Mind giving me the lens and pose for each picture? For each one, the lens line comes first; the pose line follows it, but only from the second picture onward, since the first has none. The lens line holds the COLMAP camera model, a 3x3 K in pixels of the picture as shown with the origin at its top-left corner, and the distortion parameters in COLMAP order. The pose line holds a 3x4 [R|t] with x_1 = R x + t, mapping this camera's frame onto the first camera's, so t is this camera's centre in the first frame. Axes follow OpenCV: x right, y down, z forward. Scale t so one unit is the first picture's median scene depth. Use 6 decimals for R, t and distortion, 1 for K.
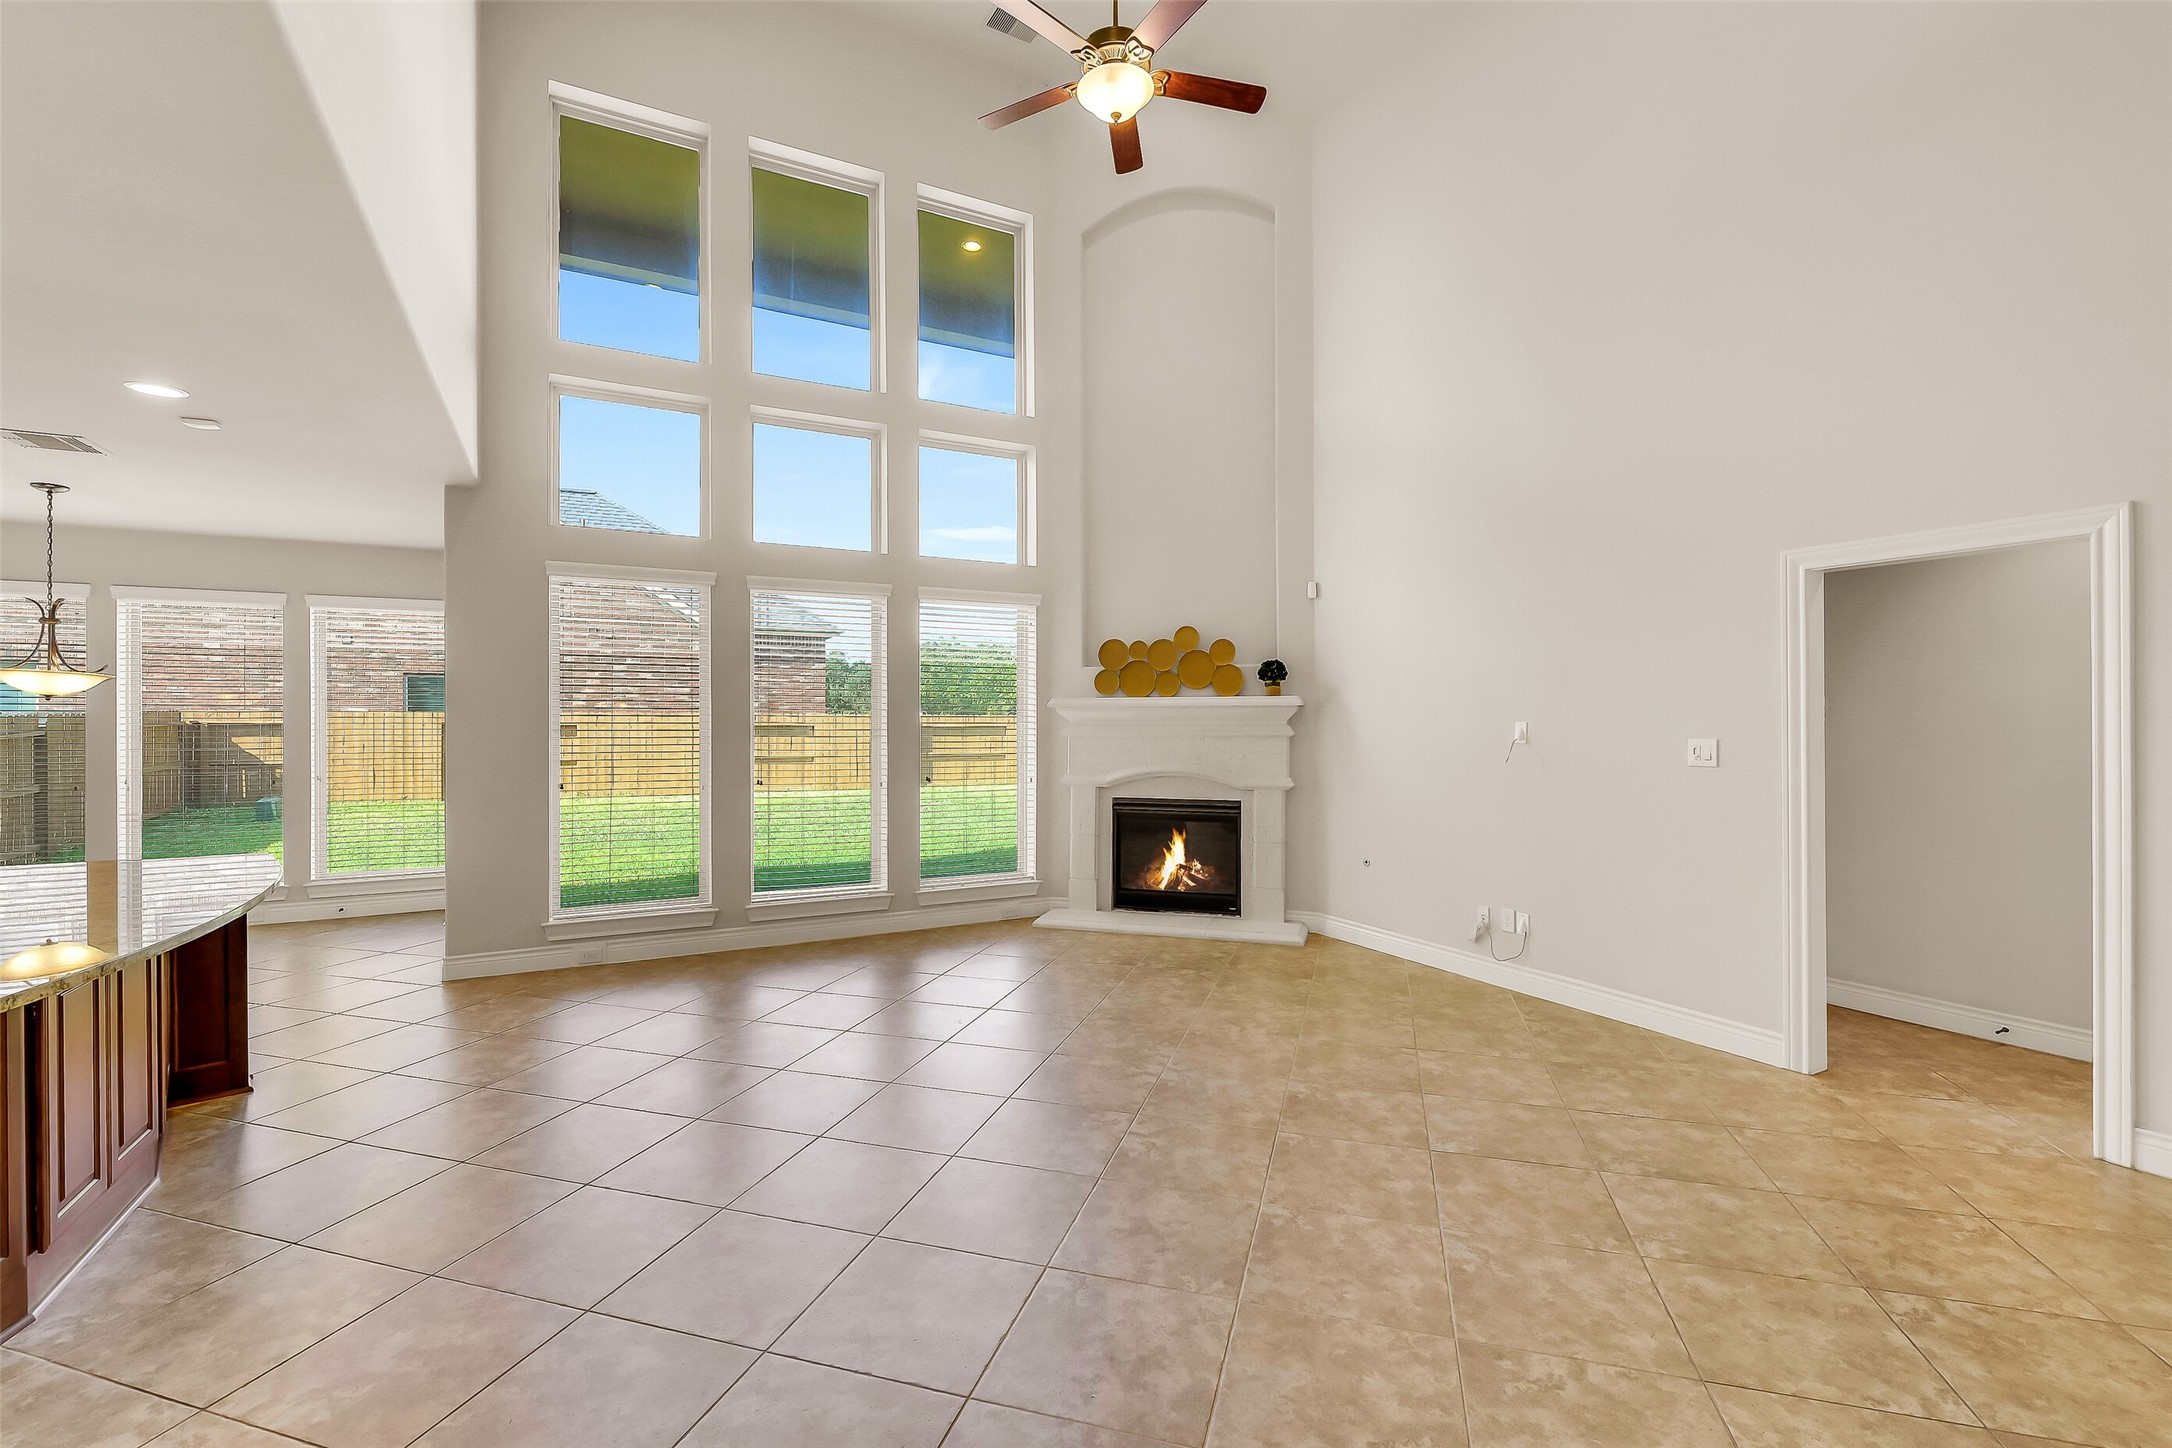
lens RADIAL K [[933.1, 0, 1094.8], [0, 933.1, 720.3], [0, 0, 1]] dist [0.004839, -0.002138]
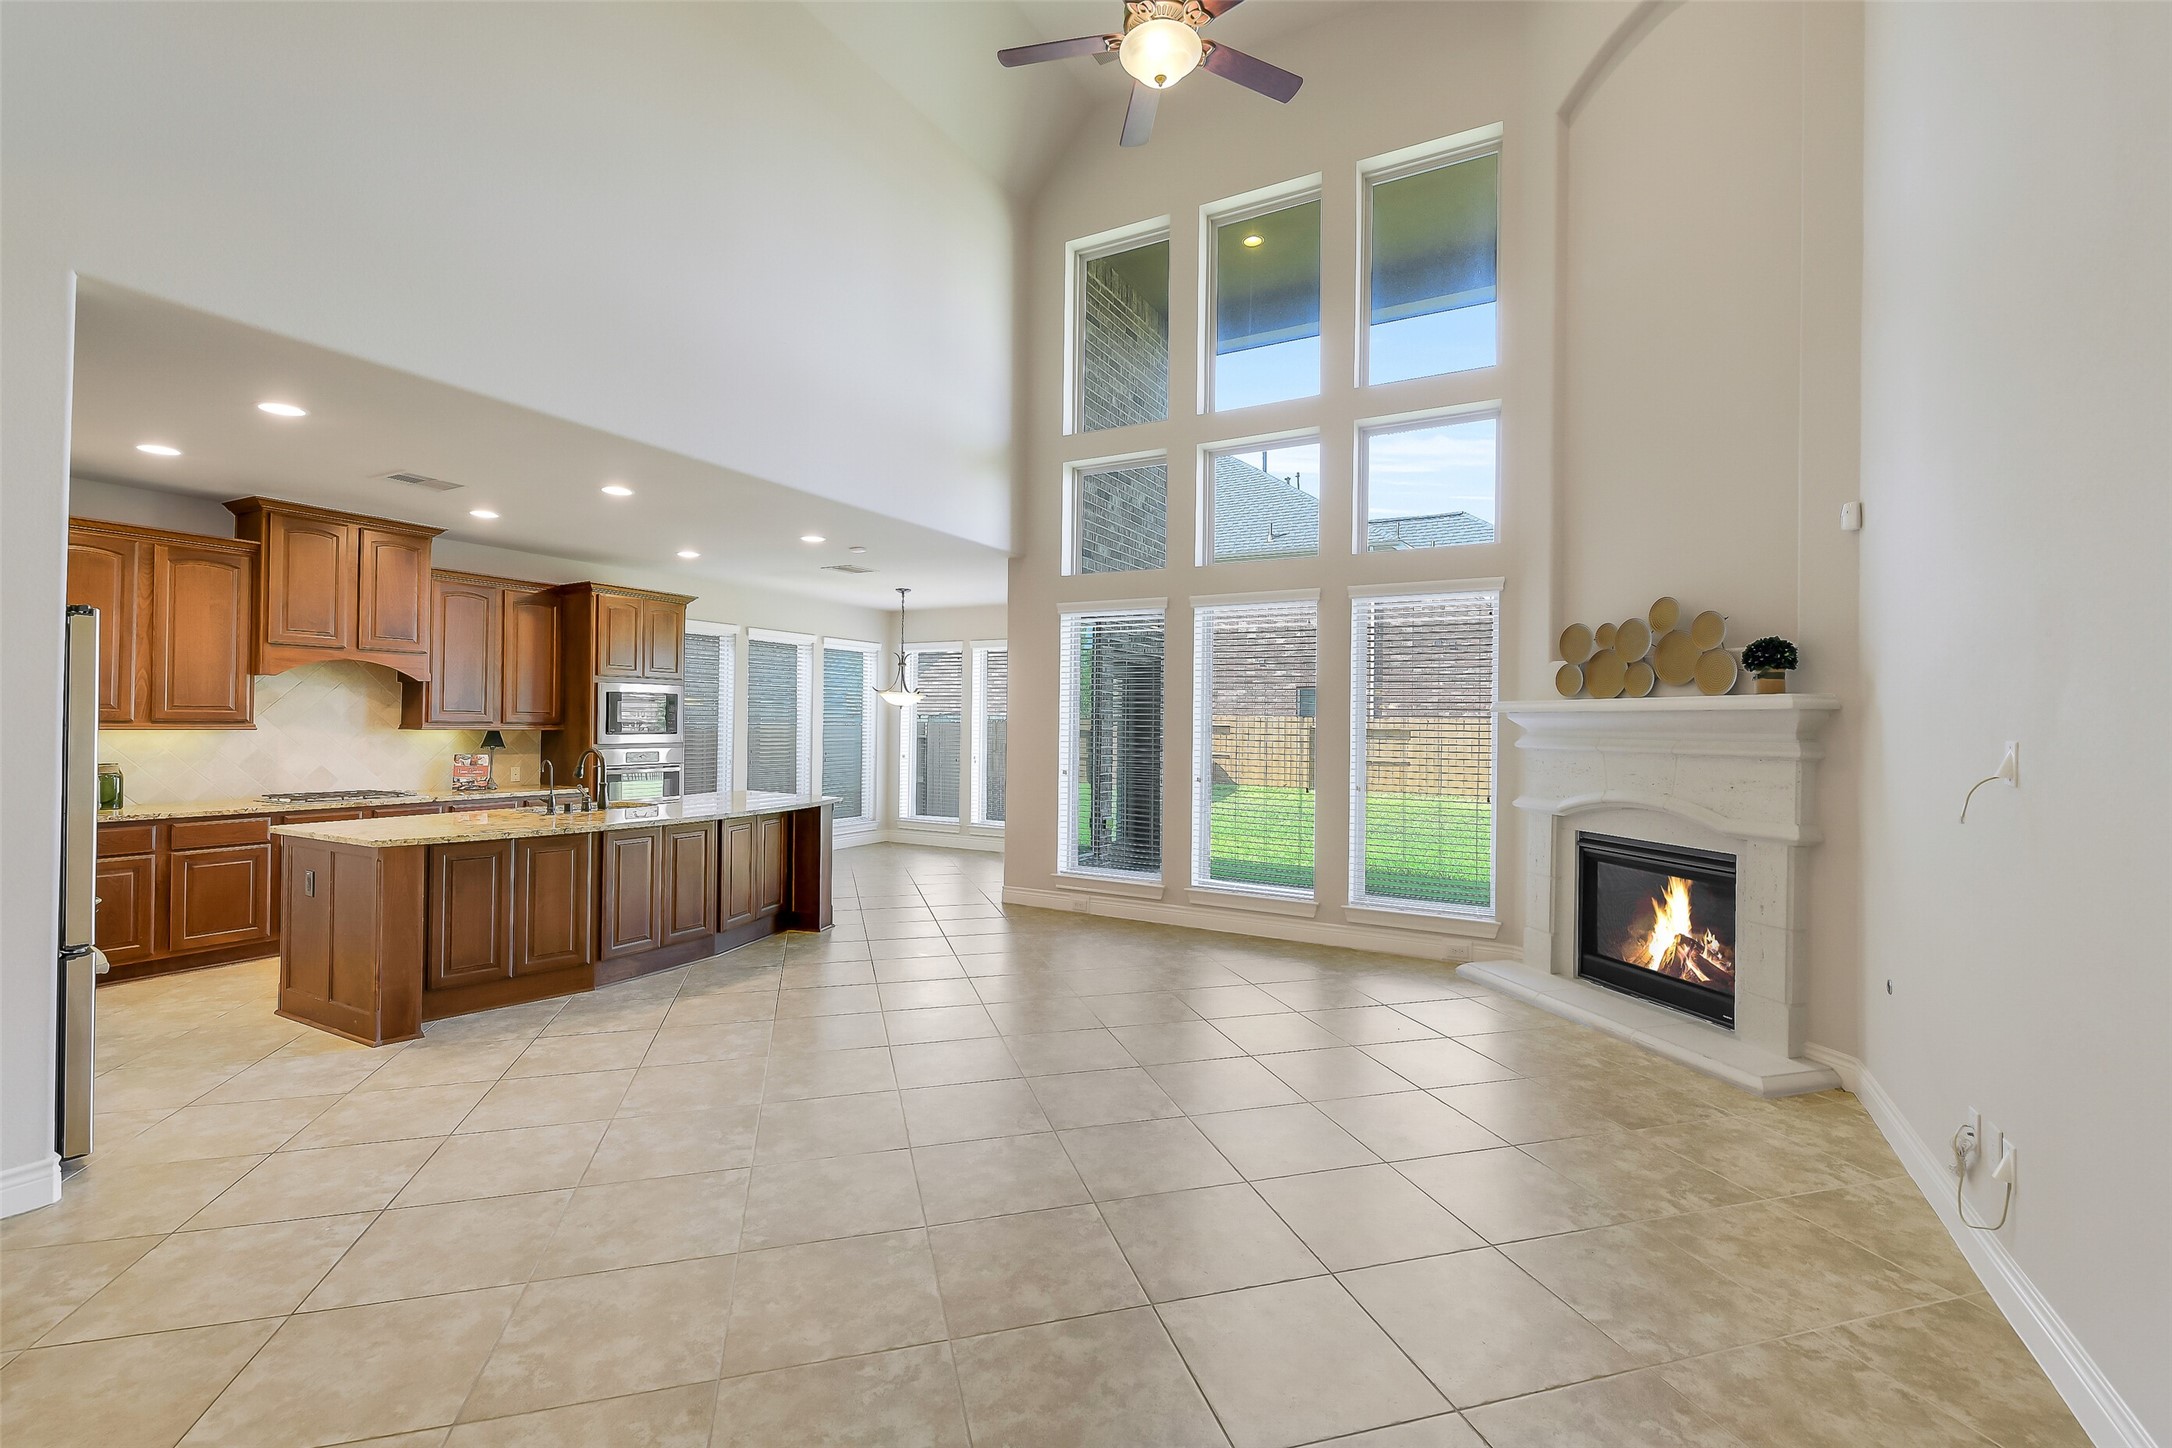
lens RADIAL K [[933.1, 0, 1094.9], [0, 933.1, 714.4], [0, 0, 1]] dist [0.004839, -0.002138]
pose [[0.548006, 0.001252, -0.836473, 0.457043], [-0.011704, 0.999912, -0.006171, -0.002974], [0.836392, 0.013172, 0.547973, 0.261068]]
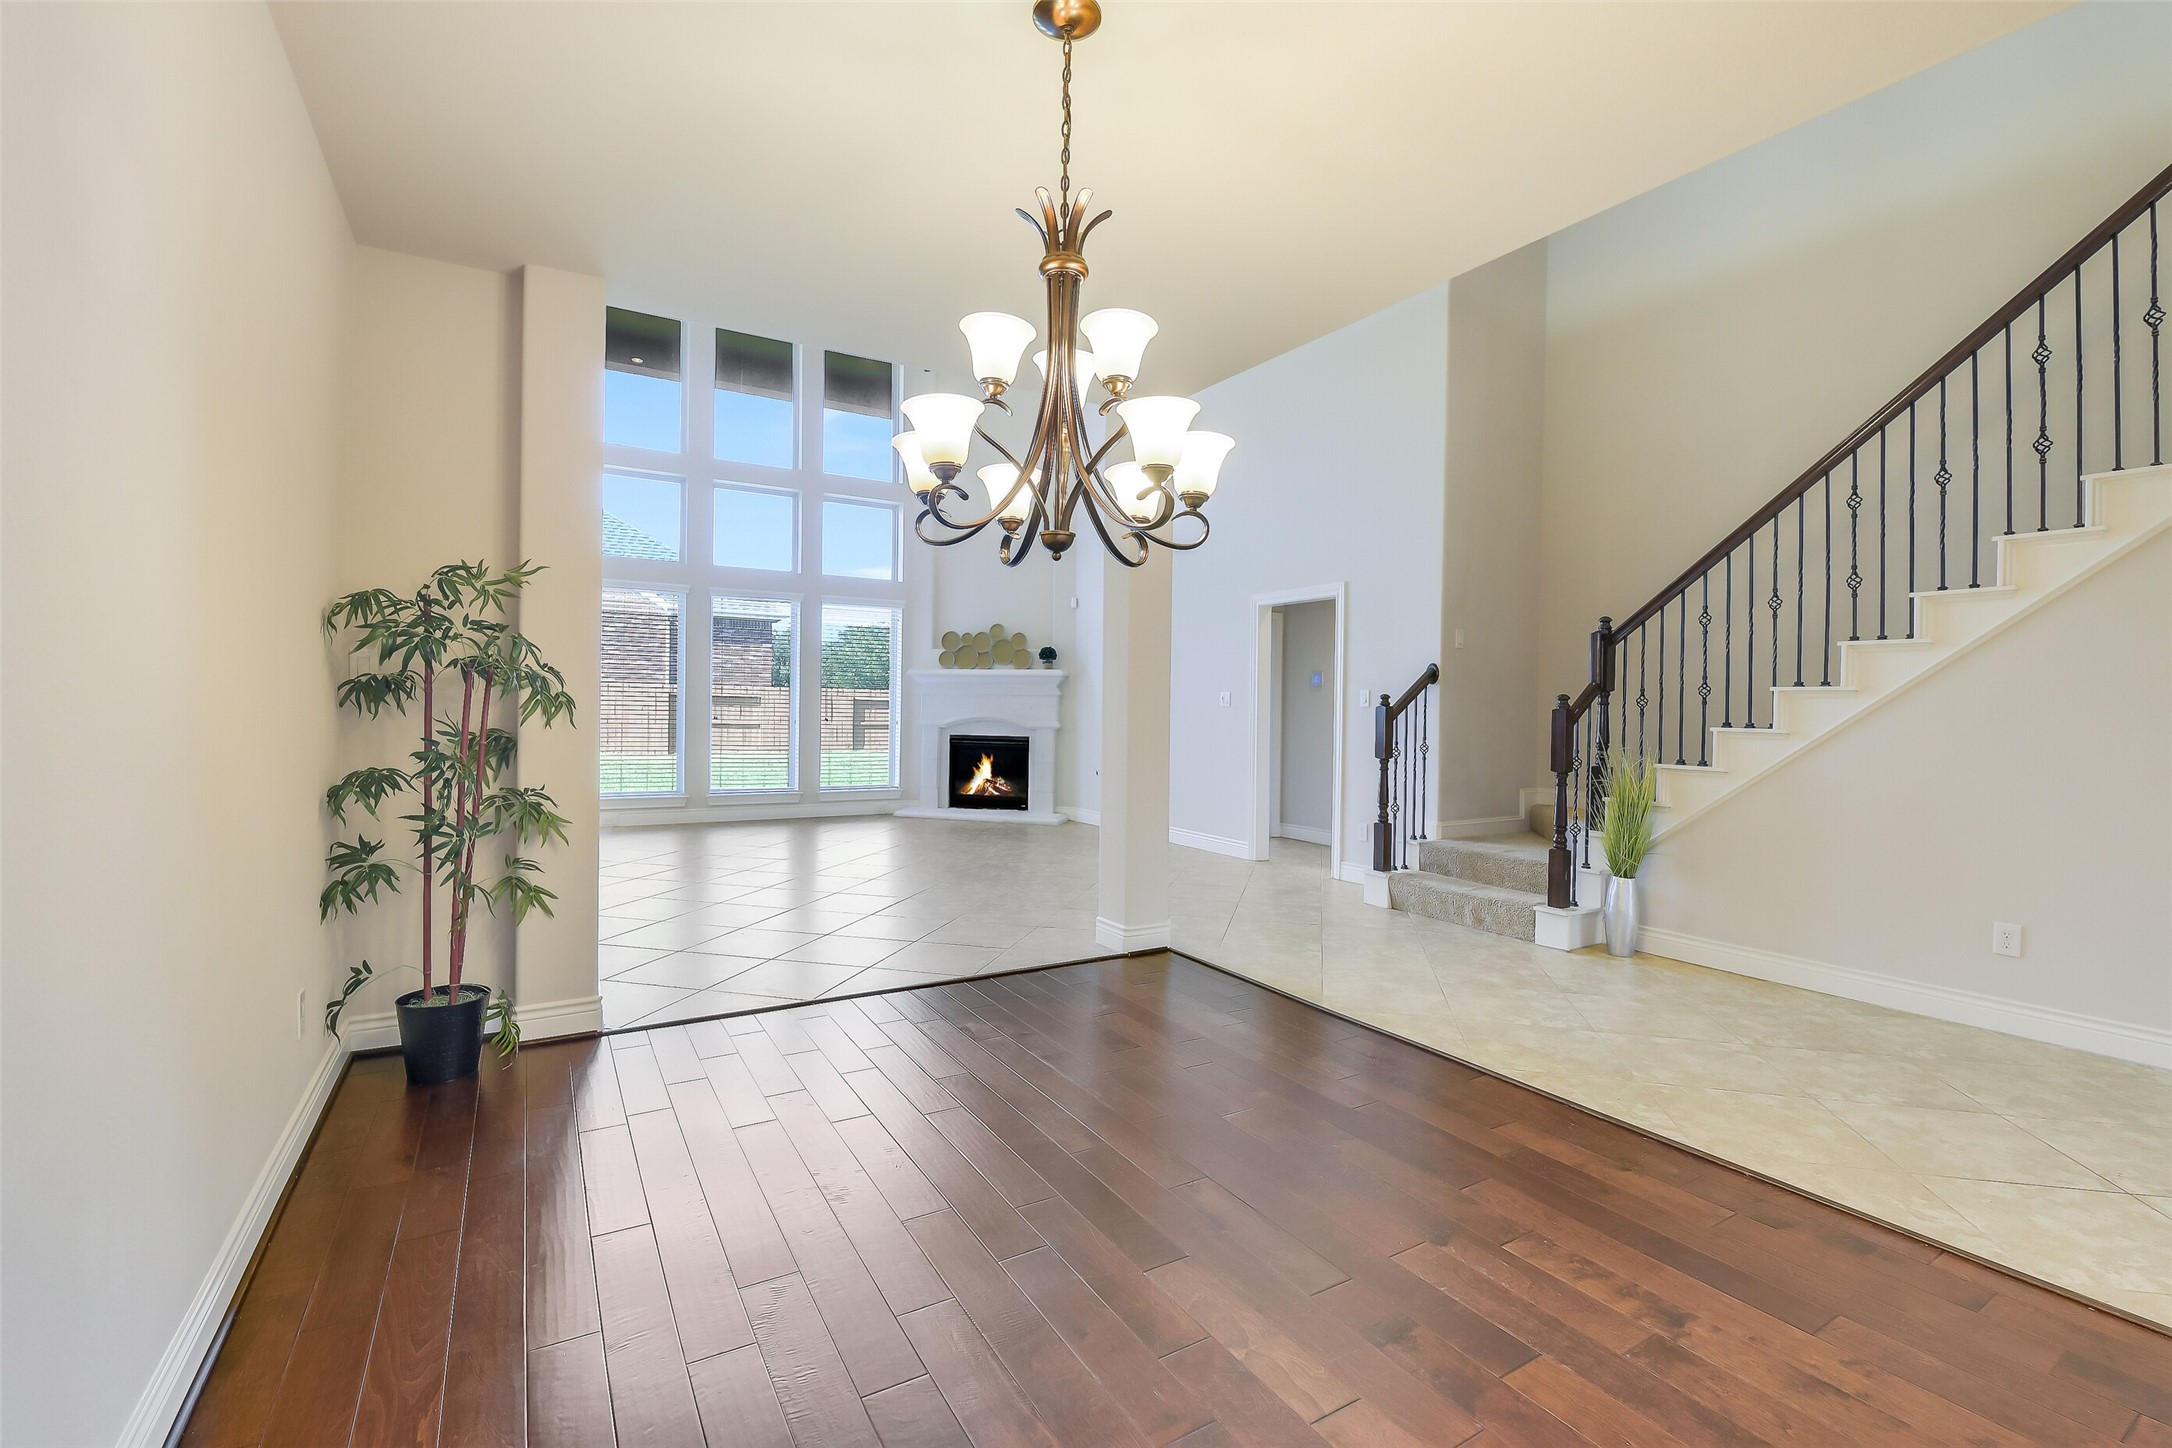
lens RADIAL K [[933.1, 0, 1083.1], [0, 933.1, 720.3], [0, 0, 1]] dist [0.004839, -0.002138]
pose [[0.999234, 0.017361, 0.035074, 0.191092], [-0.017868, 0.999739, 0.014216, 0.034931], [-0.034819, -0.014832, 0.999284, -0.555943]]
